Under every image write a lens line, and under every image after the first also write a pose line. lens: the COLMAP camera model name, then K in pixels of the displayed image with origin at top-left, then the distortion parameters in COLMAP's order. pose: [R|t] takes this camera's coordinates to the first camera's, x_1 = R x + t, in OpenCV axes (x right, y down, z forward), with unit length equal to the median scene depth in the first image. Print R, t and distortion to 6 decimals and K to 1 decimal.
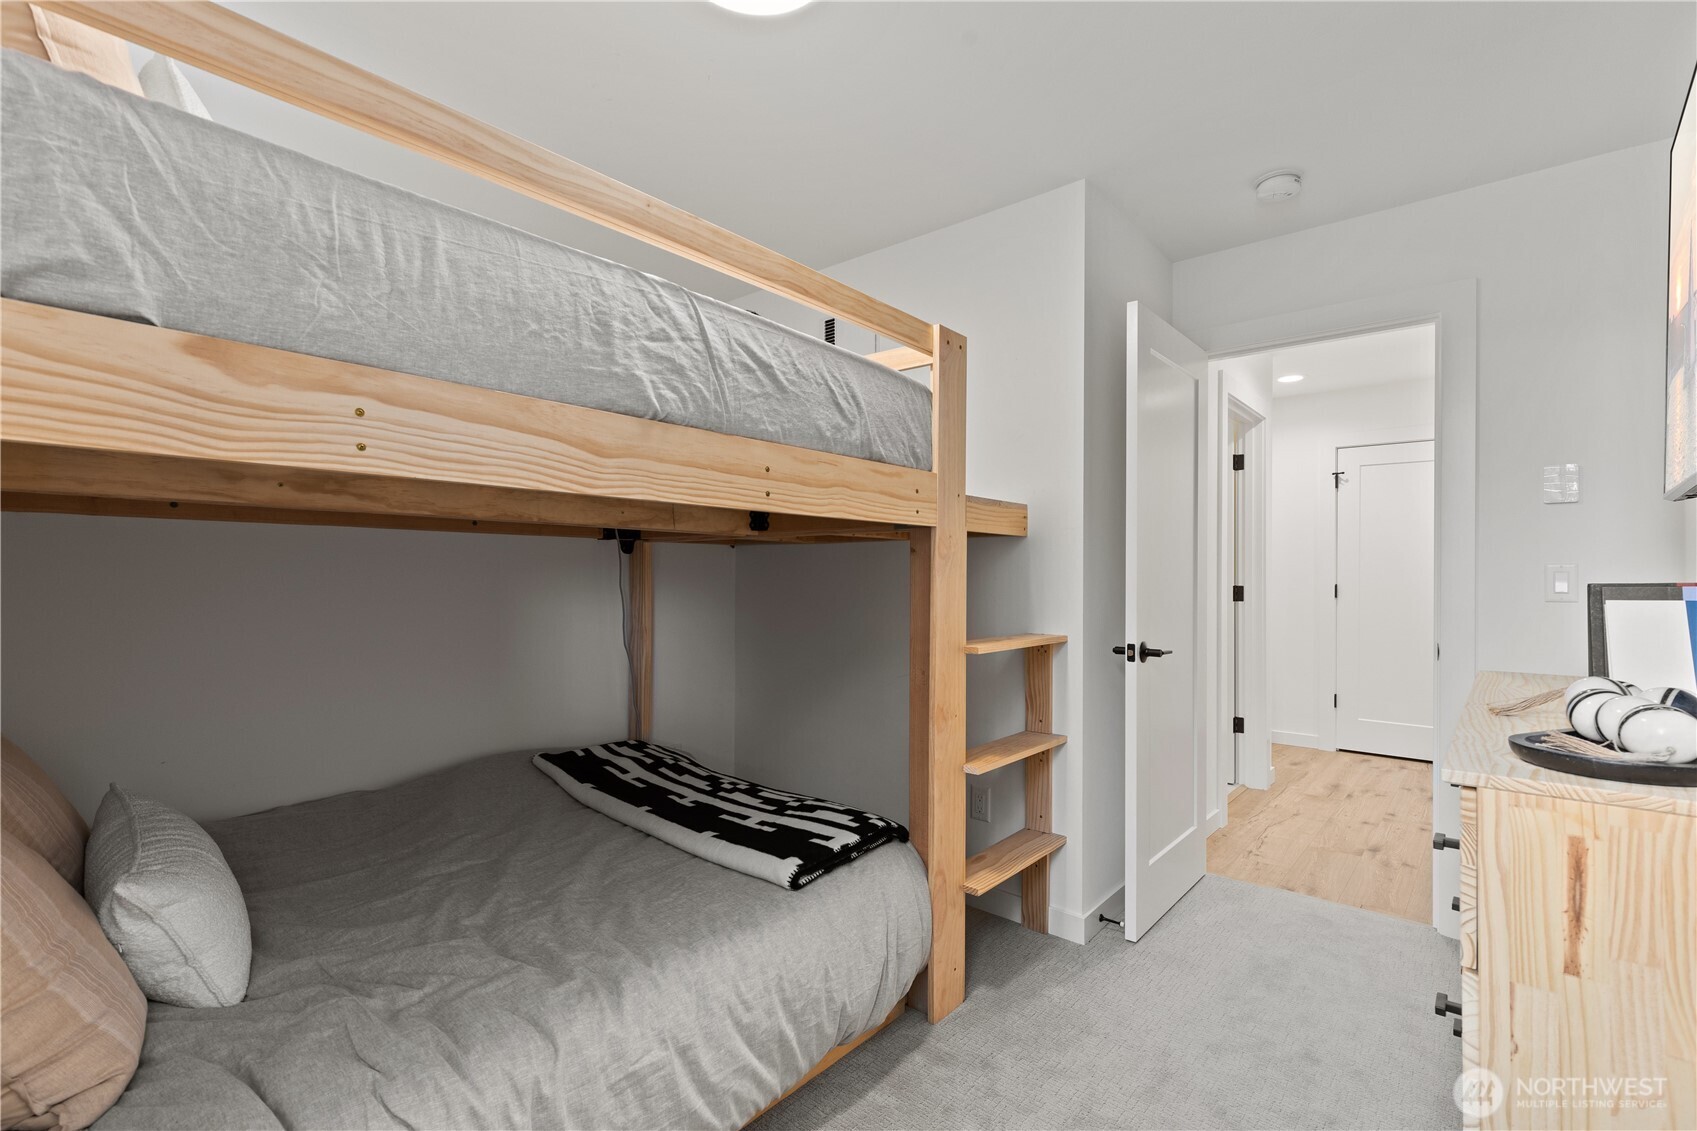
lens RADIAL K [[770.9, 0, 848.9], [0, 770.9, 569.8], [0, 0, 1]] dist [-0.000402, 0.000004]
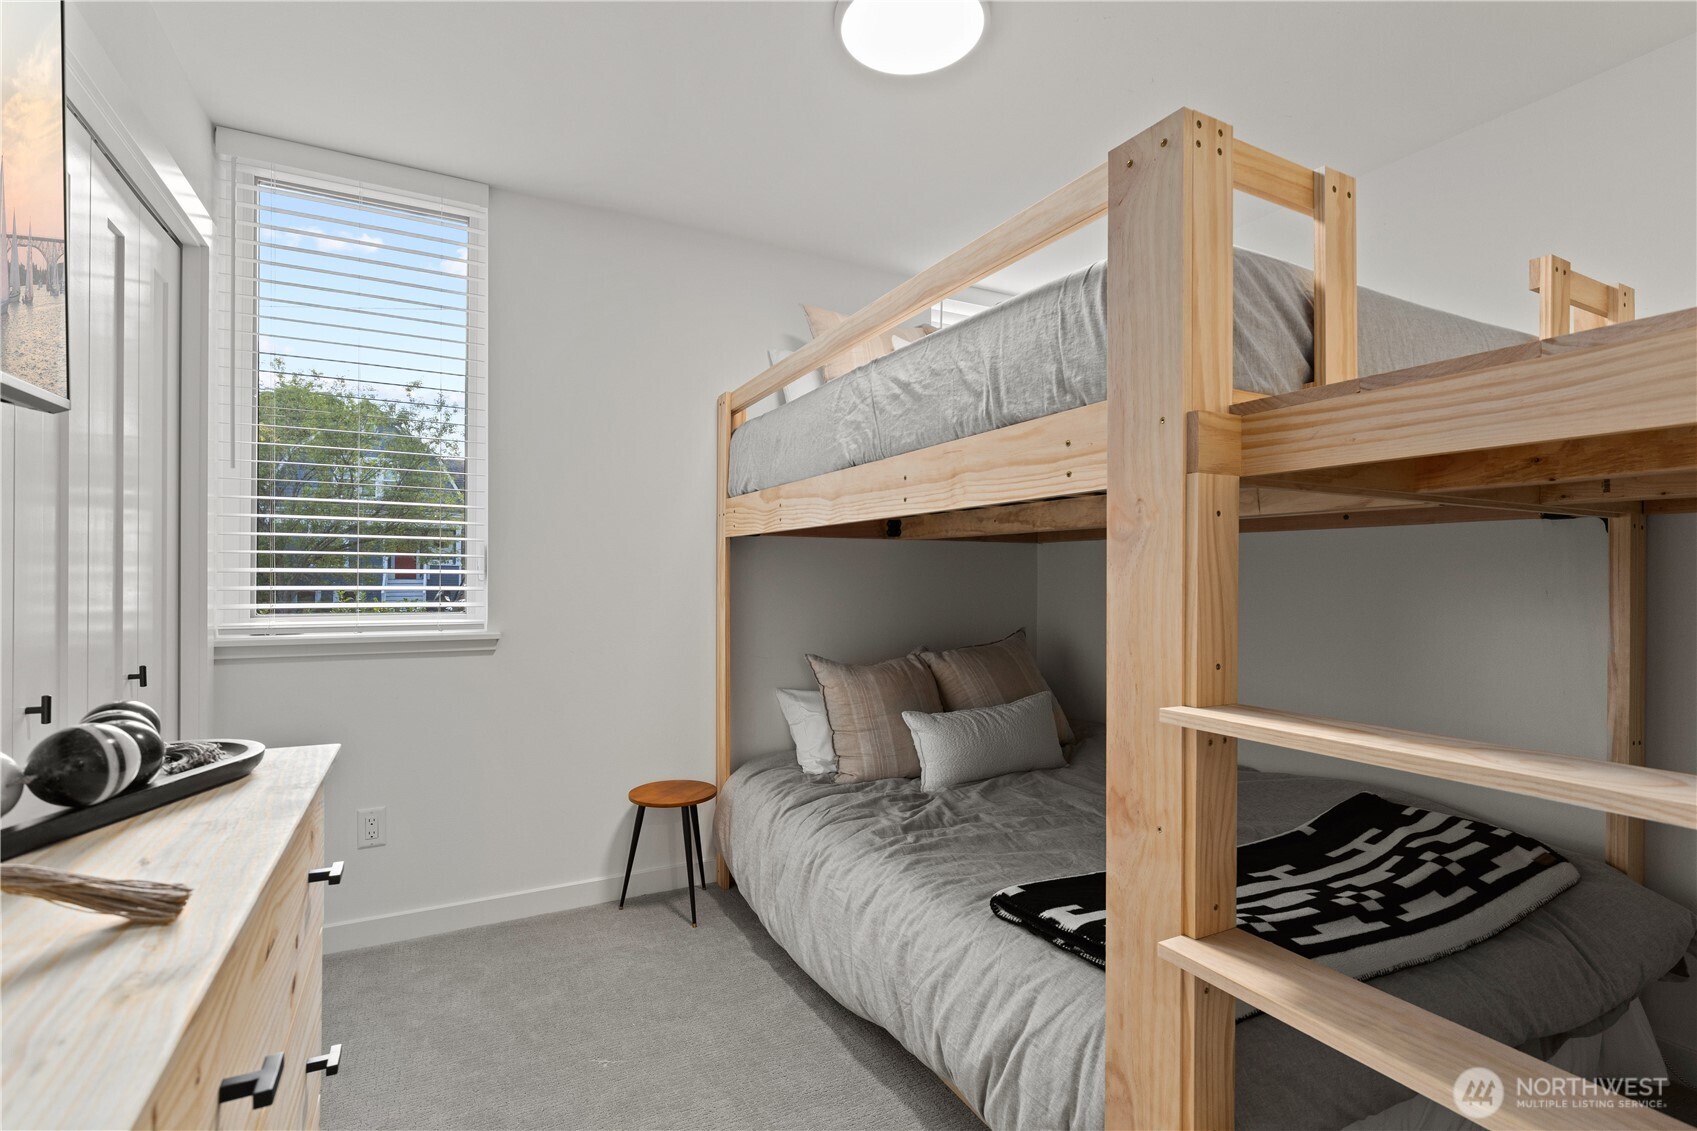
lens RADIAL K [[801.1, 0, 853.4], [0, 801.1, 566.0], [0, 0, 1]] dist [-0.002717, -0.000100]
pose [[-0.378641, -0.017468, -0.925379, 0.957089], [0.002607, 0.999798, -0.019940, 0.020652], [0.925540, -0.009963, -0.378518, 1.310638]]
